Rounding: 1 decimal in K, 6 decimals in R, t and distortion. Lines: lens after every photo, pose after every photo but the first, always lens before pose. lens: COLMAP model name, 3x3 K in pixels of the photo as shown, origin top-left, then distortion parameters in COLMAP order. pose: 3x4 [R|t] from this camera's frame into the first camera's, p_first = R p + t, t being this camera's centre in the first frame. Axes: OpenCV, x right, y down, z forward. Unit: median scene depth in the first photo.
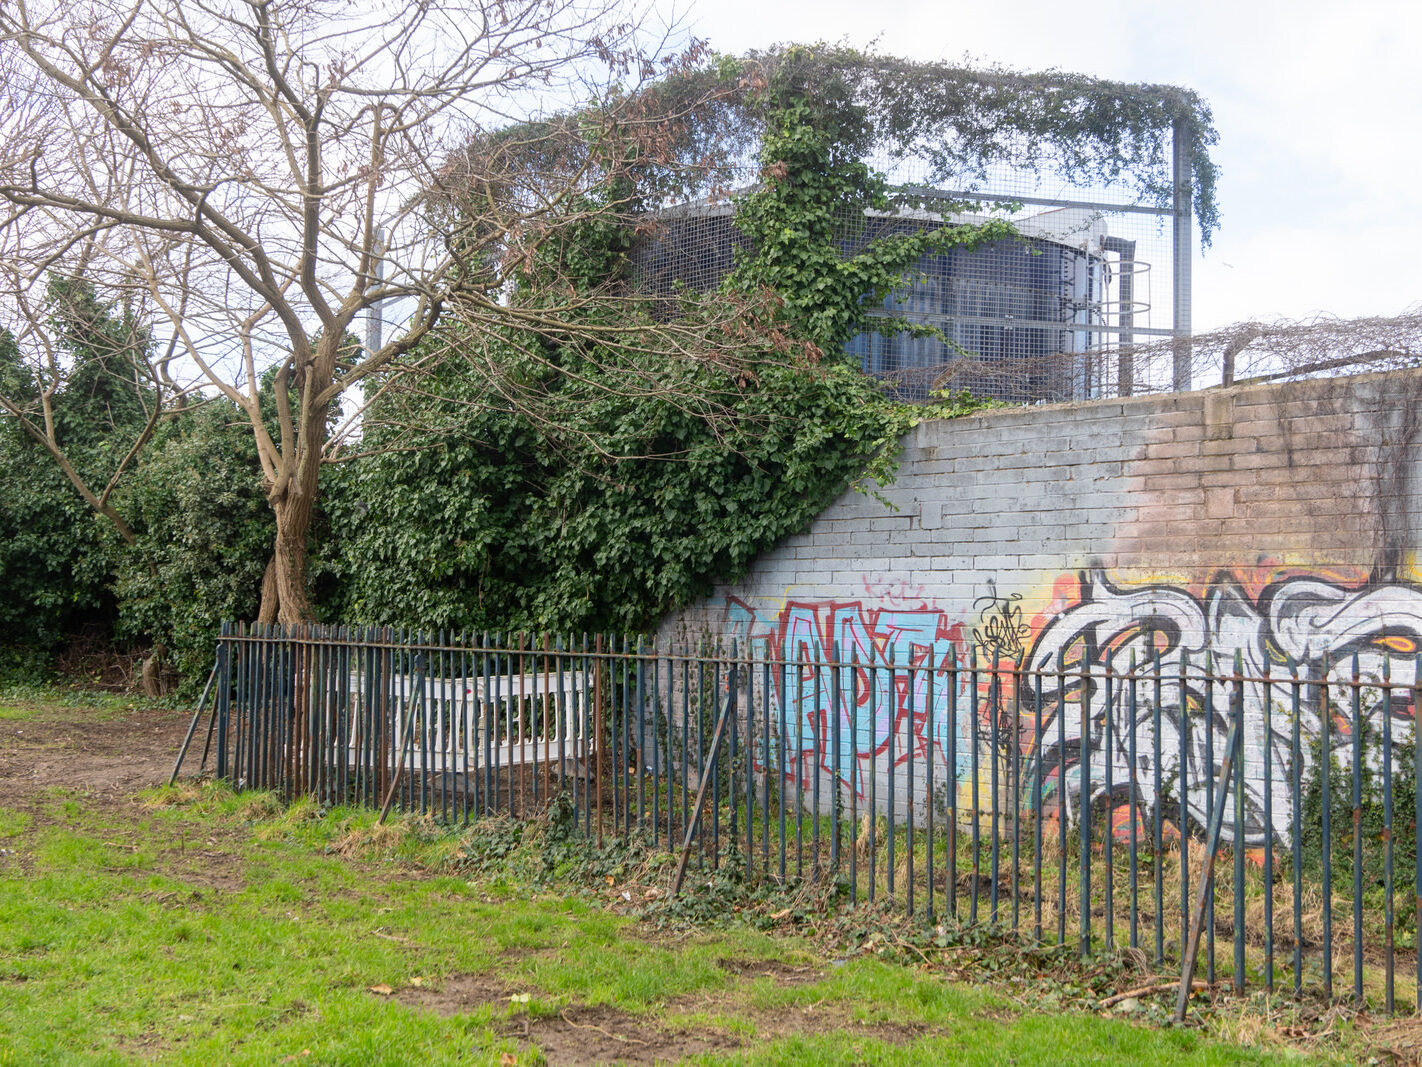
lens RADIAL K [[1671.2, 0, 703.7], [0, 1671.2, 538.9], [0, 0, 1]] dist [-0.020973, 0.000000]
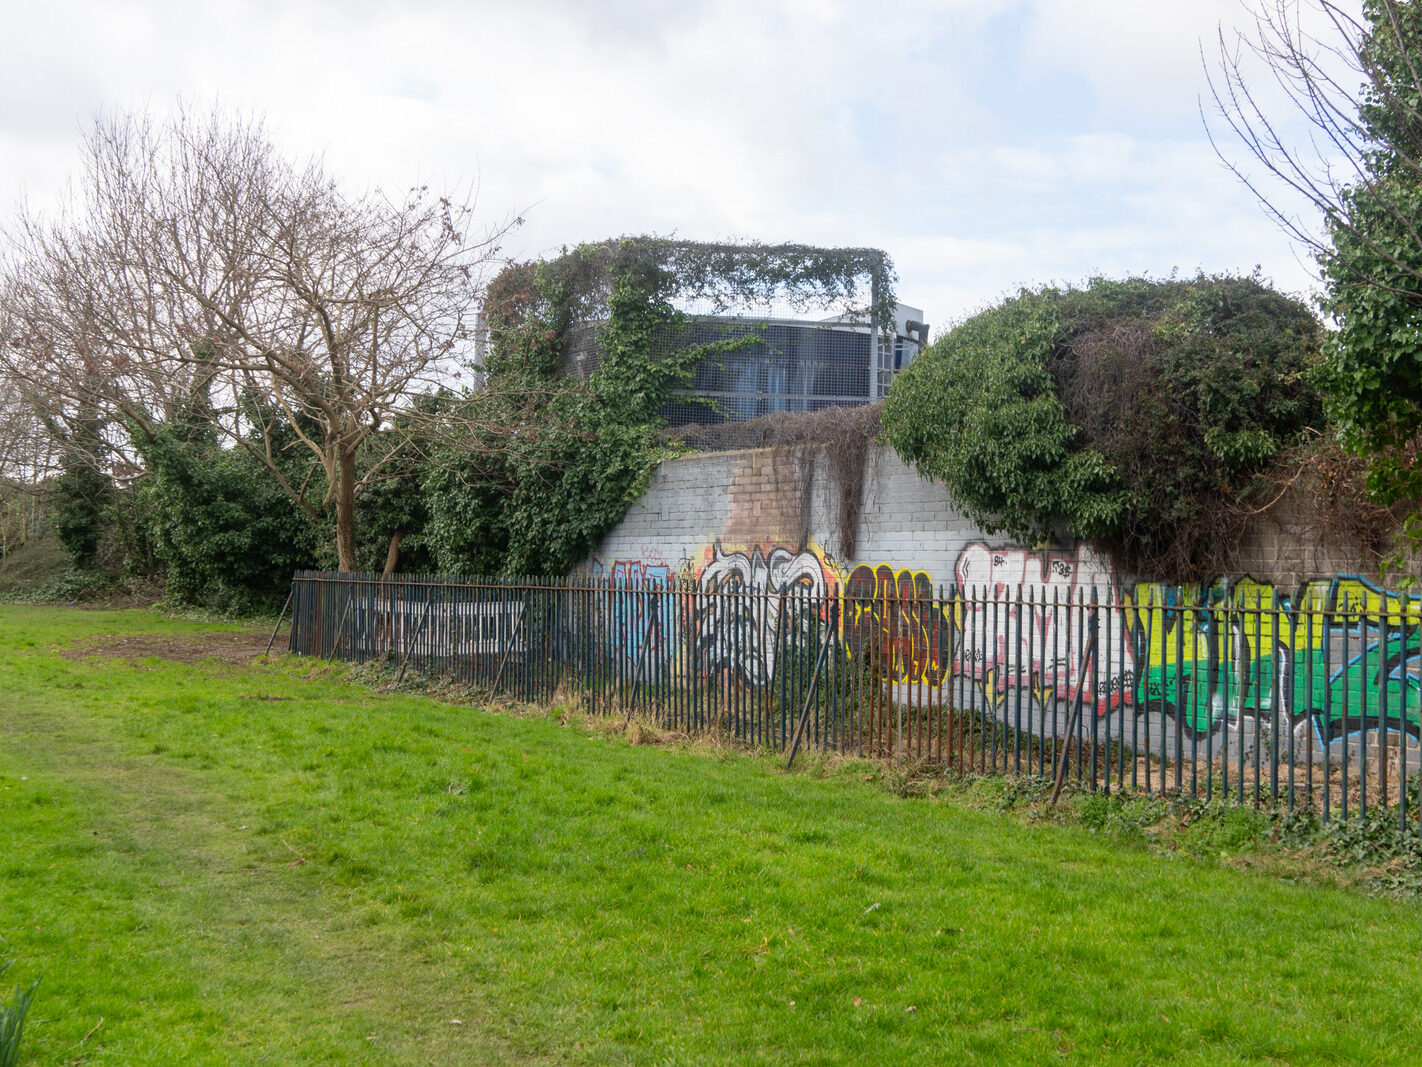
lens RADIAL K [[1671.2, 0, 721.6], [0, 1671.2, 531.3], [0, 0, 1]] dist [-0.020973, 0.000000]
pose [[0.979491, 0.002691, -0.201470, 0.497322], [-0.000104, 0.999917, 0.012852, -0.015562], [0.201488, -0.012567, 0.979410, -0.669406]]
